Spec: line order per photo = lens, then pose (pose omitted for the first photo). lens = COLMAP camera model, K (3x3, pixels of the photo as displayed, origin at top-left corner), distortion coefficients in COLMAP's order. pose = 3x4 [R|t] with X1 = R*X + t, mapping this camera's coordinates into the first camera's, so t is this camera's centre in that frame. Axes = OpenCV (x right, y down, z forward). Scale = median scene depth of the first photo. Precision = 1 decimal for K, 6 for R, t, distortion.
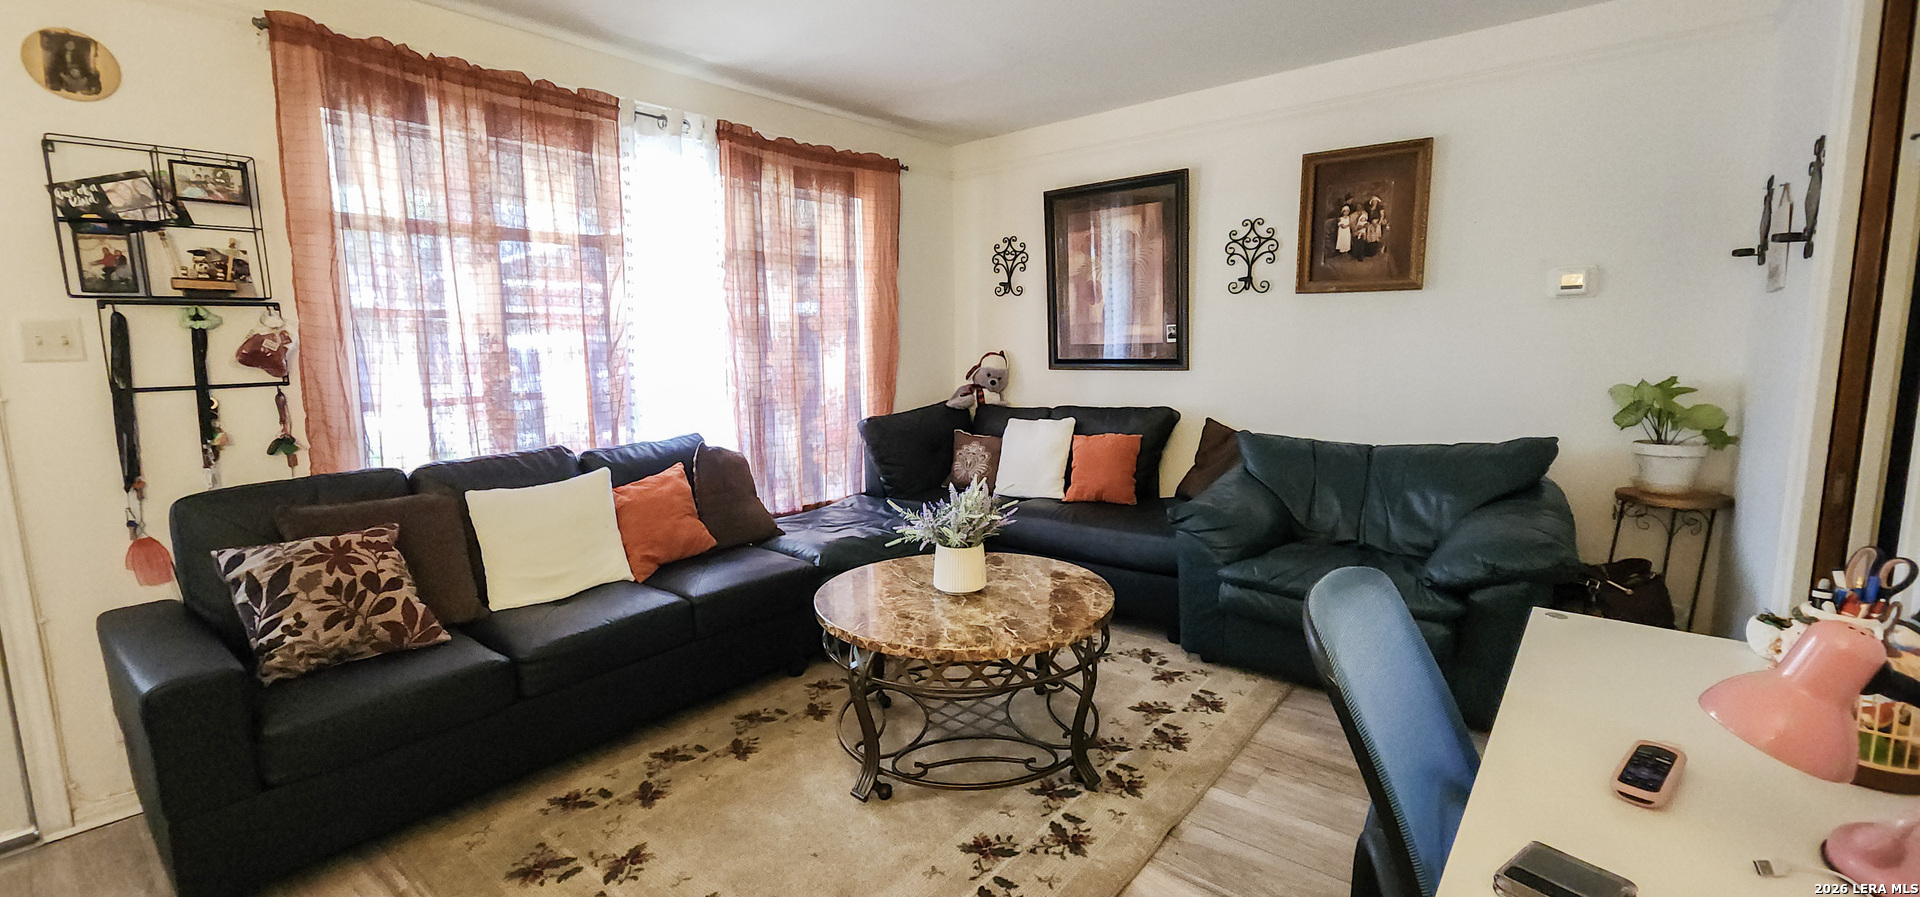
lens RADIAL K [[788.6, 0, 960.0], [0, 788.6, 448.5], [0, 0, 1]] dist [-0.028826, 0.000234]
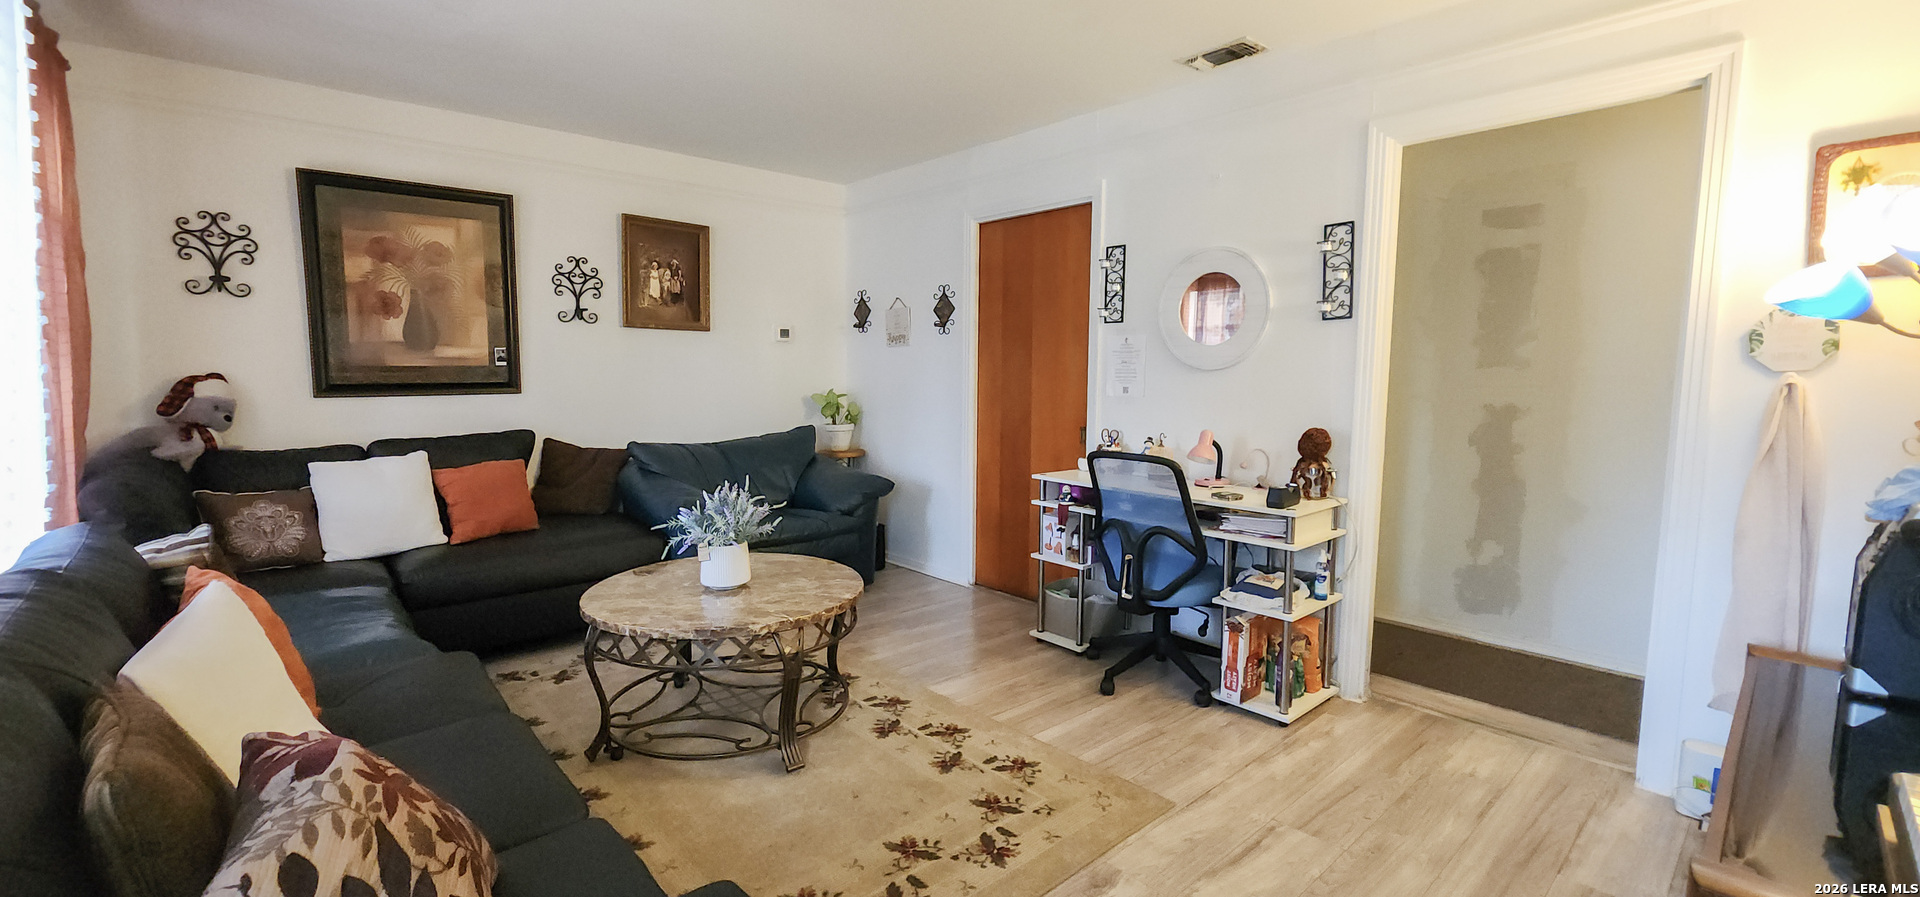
lens RADIAL K [[799.3, 0, 960.0], [0, 799.3, 448.5], [0, 0, 1]] dist [0.001307, -0.000116]
pose [[0.155653, -0.085112, 0.984138, -0.733979], [0.117279, 0.990827, 0.067141, -0.036960], [-0.980825, 0.104968, 0.164207, 0.325609]]
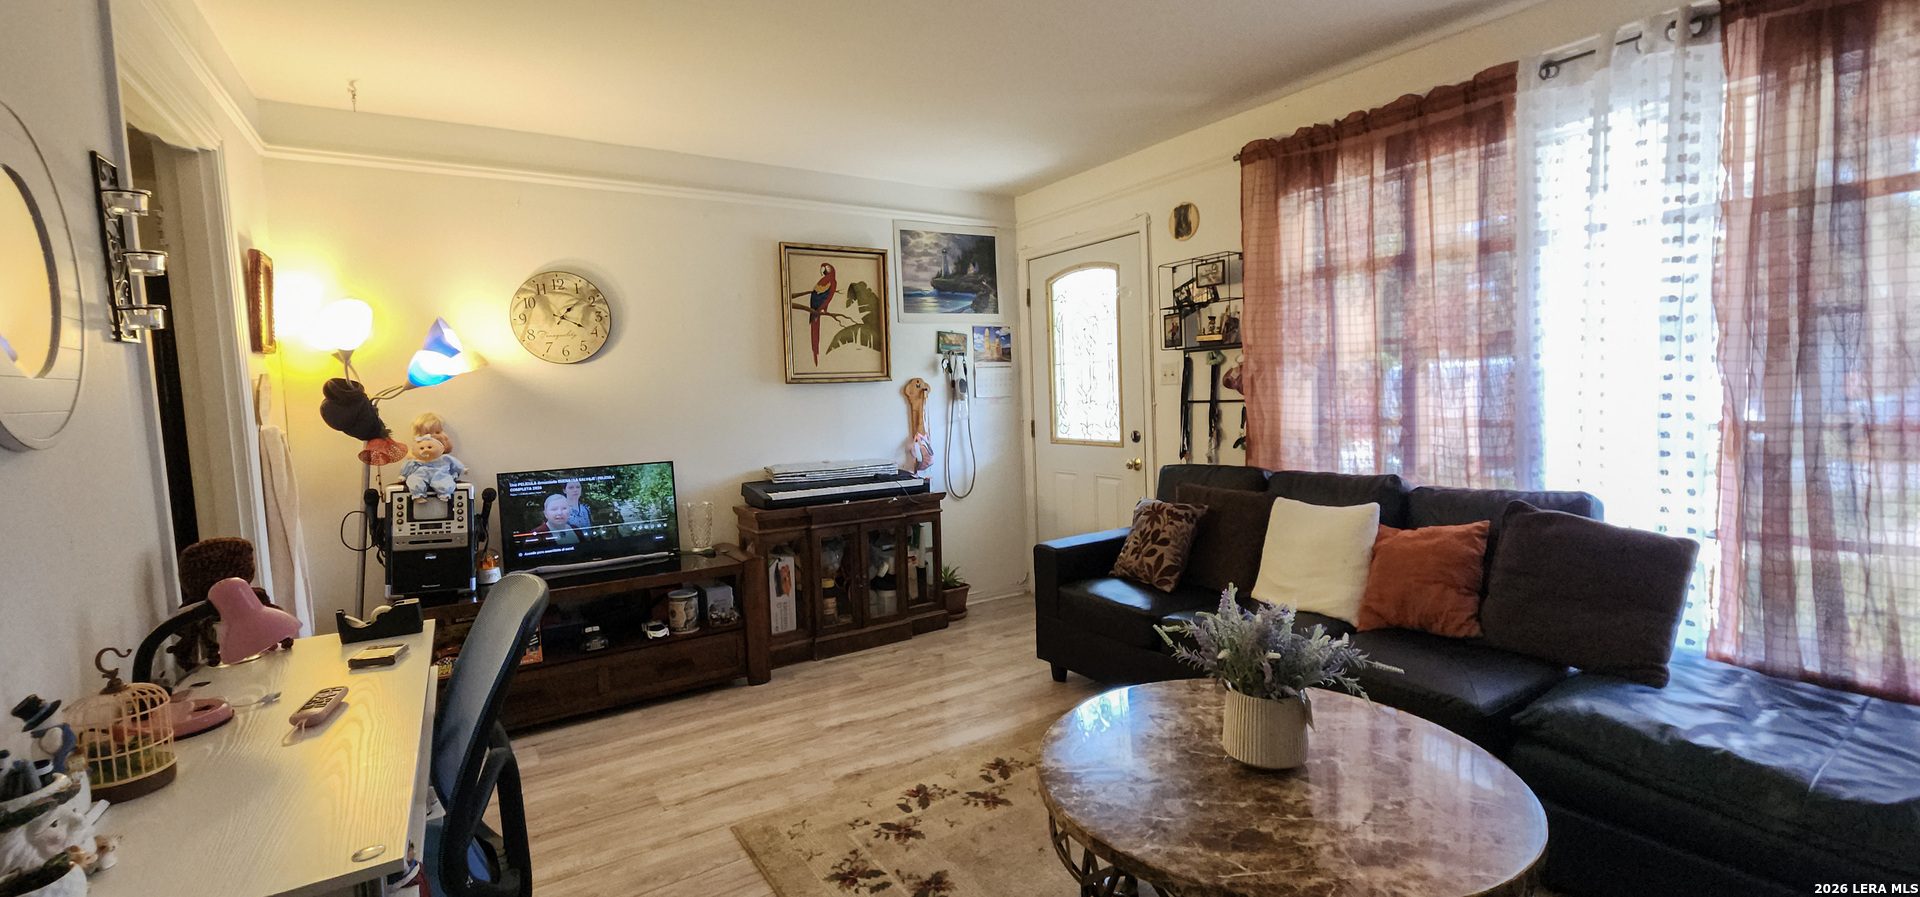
lens RADIAL K [[799.3, 0, 960.0], [0, 799.3, 448.5], [0, 0, 1]] dist [0.001307, -0.000116]
pose [[-0.308698, 0.101925, -0.945683, 0.500399], [-0.072593, 0.988817, 0.130270, -0.104997], [0.948386, 0.108864, -0.297847, 0.651770]]
